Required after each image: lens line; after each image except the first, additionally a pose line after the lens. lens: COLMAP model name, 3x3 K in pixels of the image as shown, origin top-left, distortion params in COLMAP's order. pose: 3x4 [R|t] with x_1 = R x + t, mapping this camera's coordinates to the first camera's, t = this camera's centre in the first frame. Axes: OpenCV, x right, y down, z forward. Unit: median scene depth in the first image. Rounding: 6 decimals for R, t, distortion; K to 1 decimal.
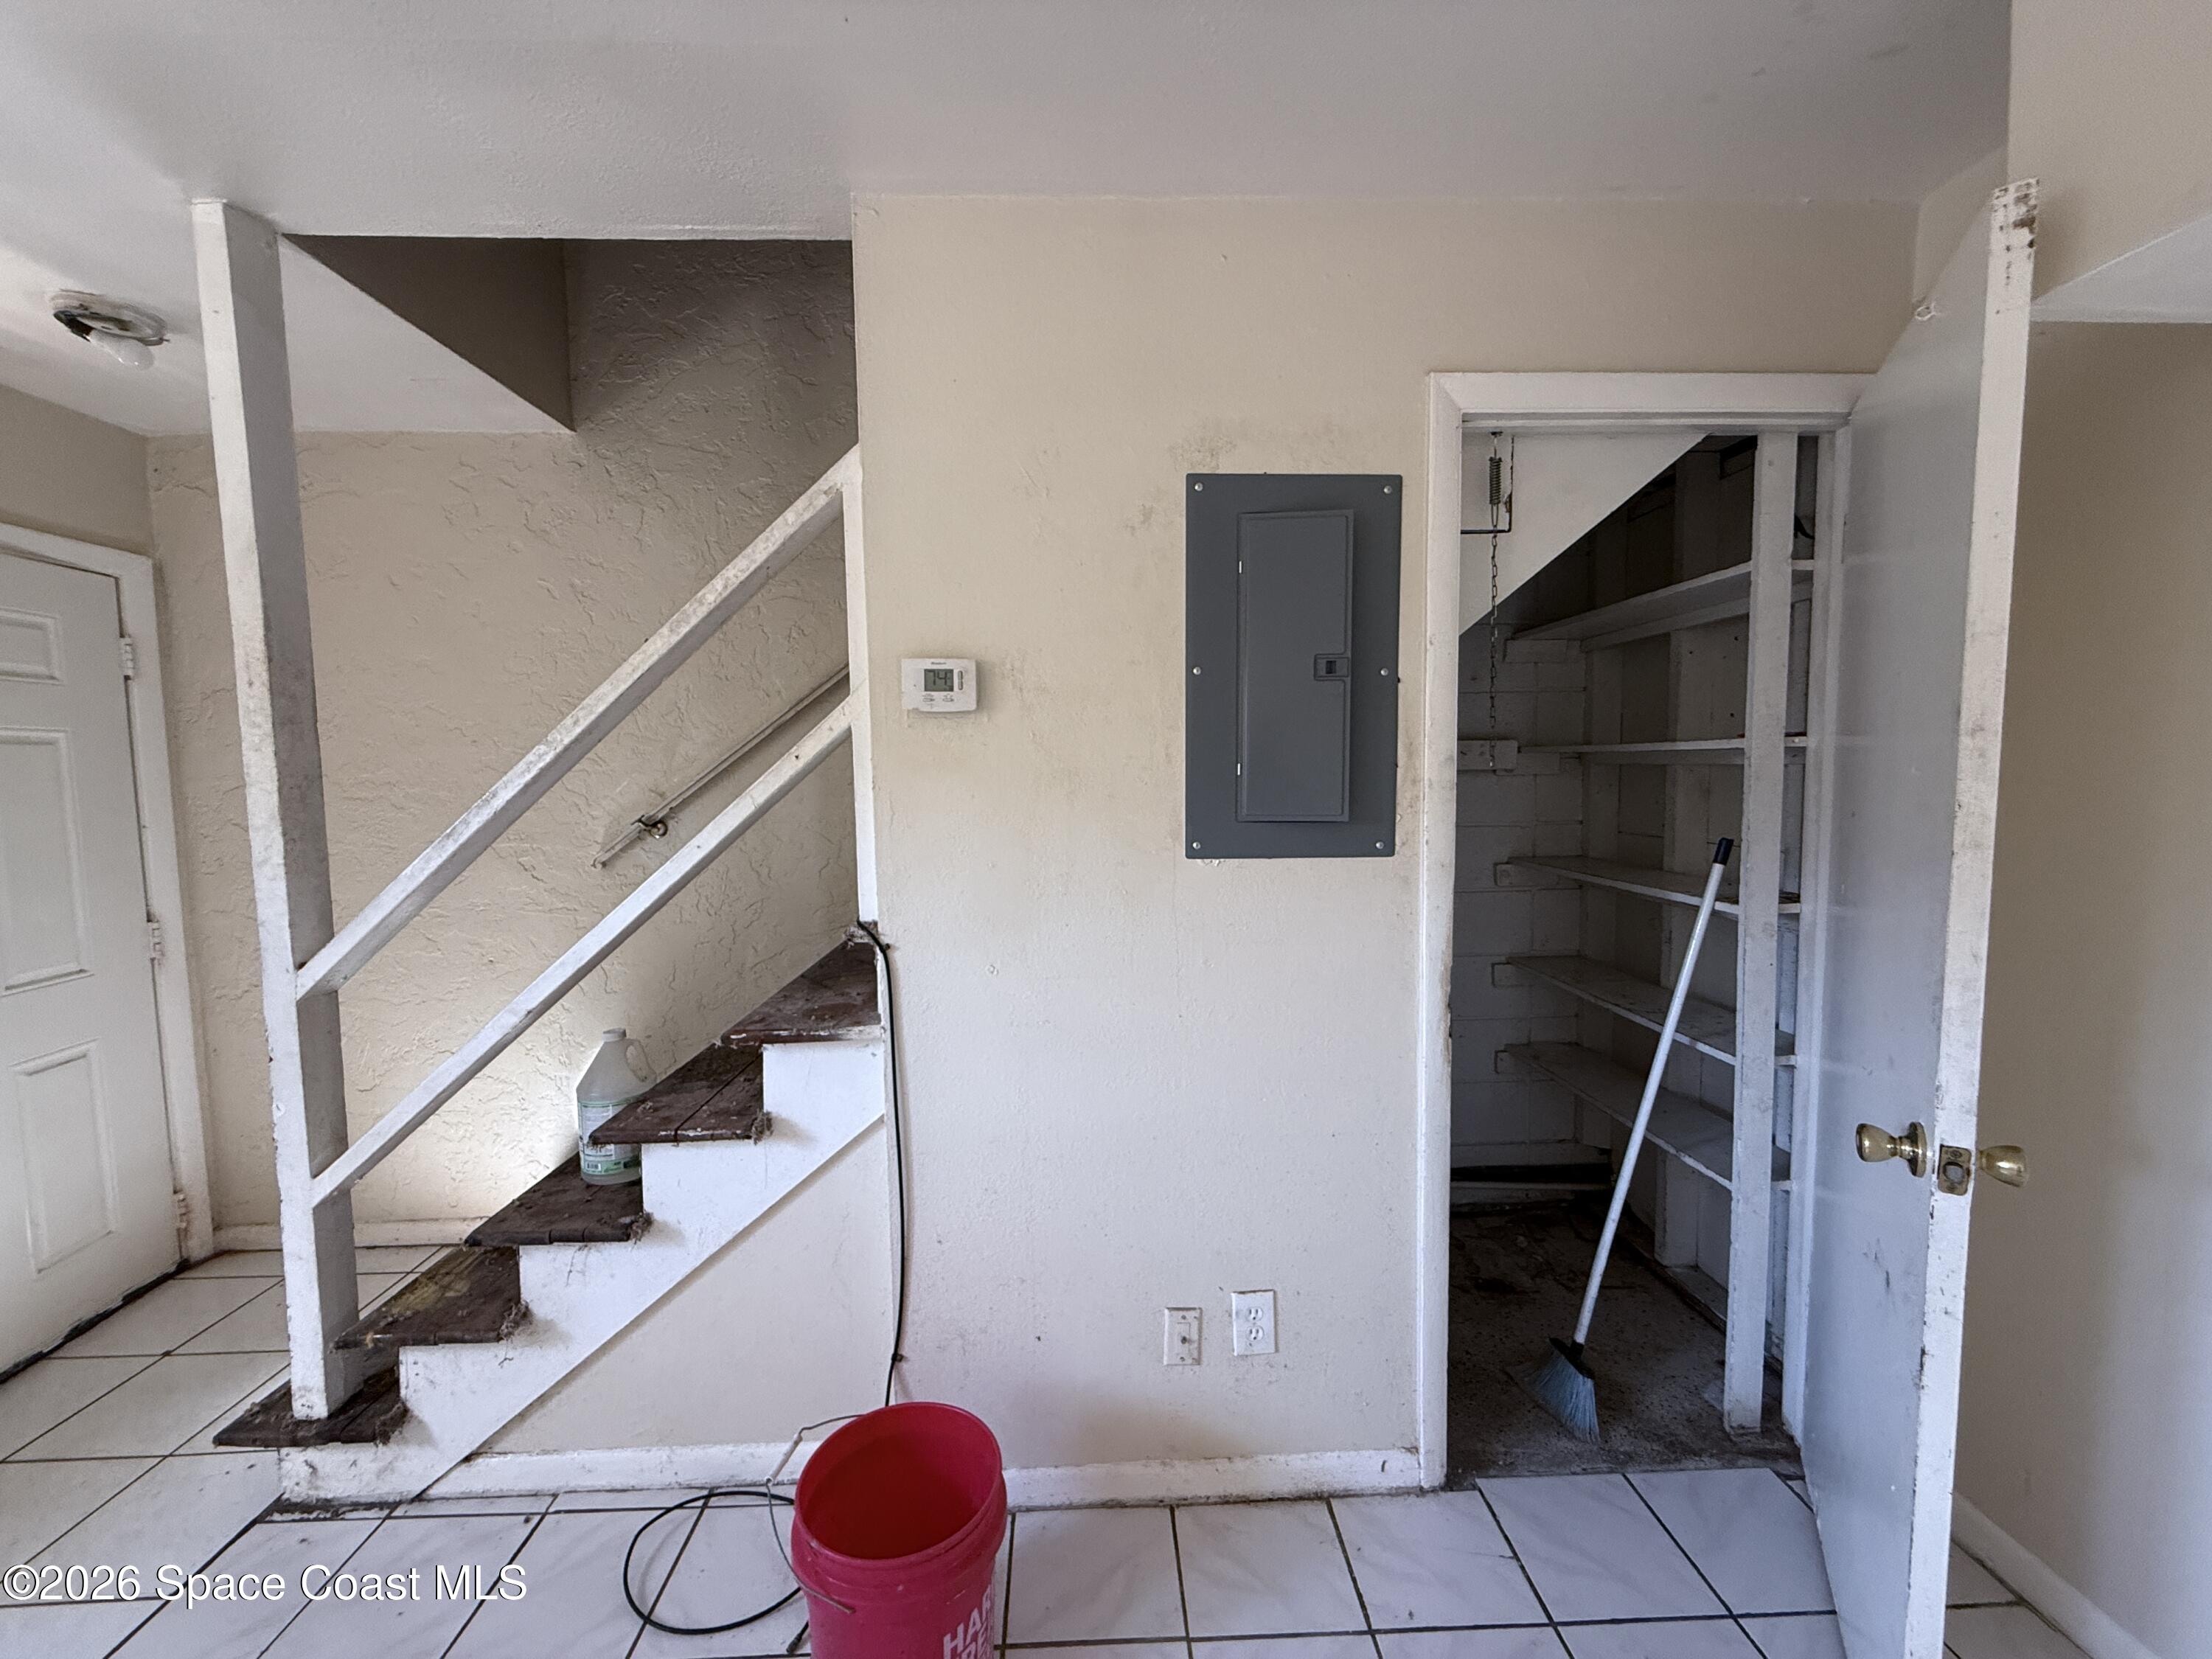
lens RADIAL K [[880.8, 0, 1102.0], [0, 880.8, 826.5], [0, 0, 1]] dist [-0.000853, 0.000150]
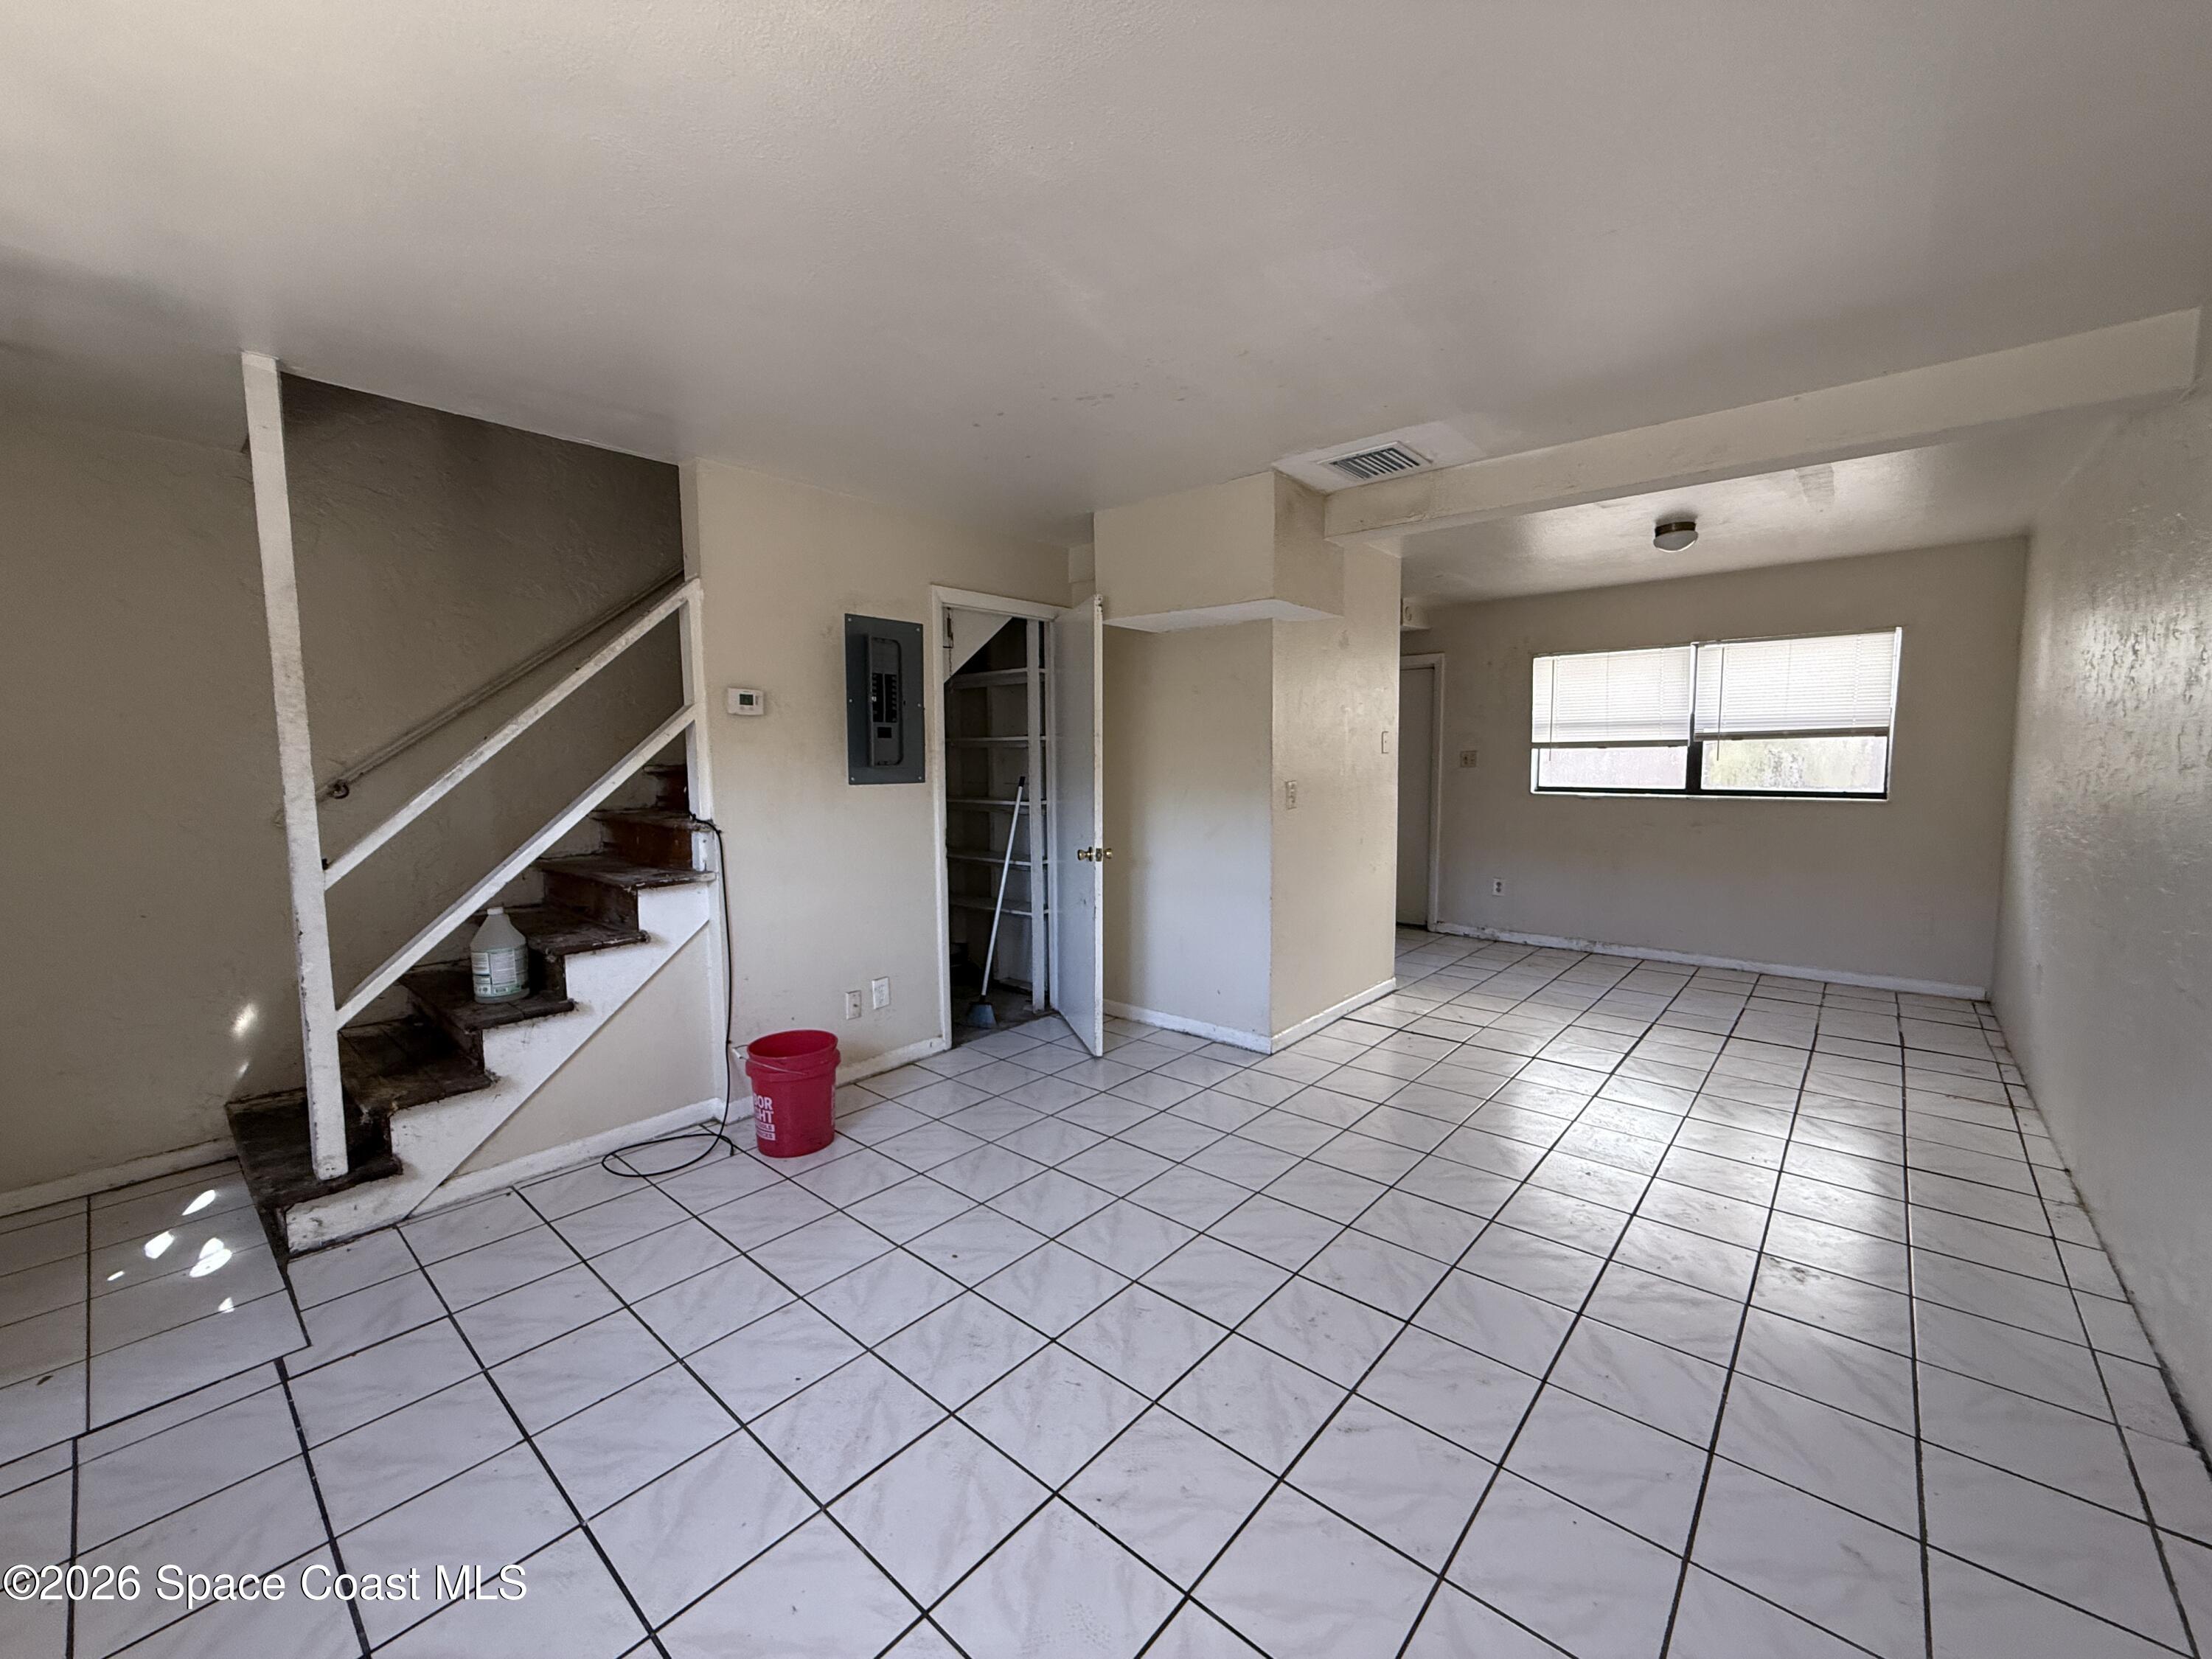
lens RADIAL K [[880.8, 0, 1102.0], [0, 880.8, 826.5], [0, 0, 1]] dist [-0.000853, 0.000150]
pose [[0.681638, -0.052875, 0.729777, -1.059371], [0.048495, 0.998457, 0.027046, 0.108289], [-0.730081, 0.016954, 0.683150, -0.948879]]
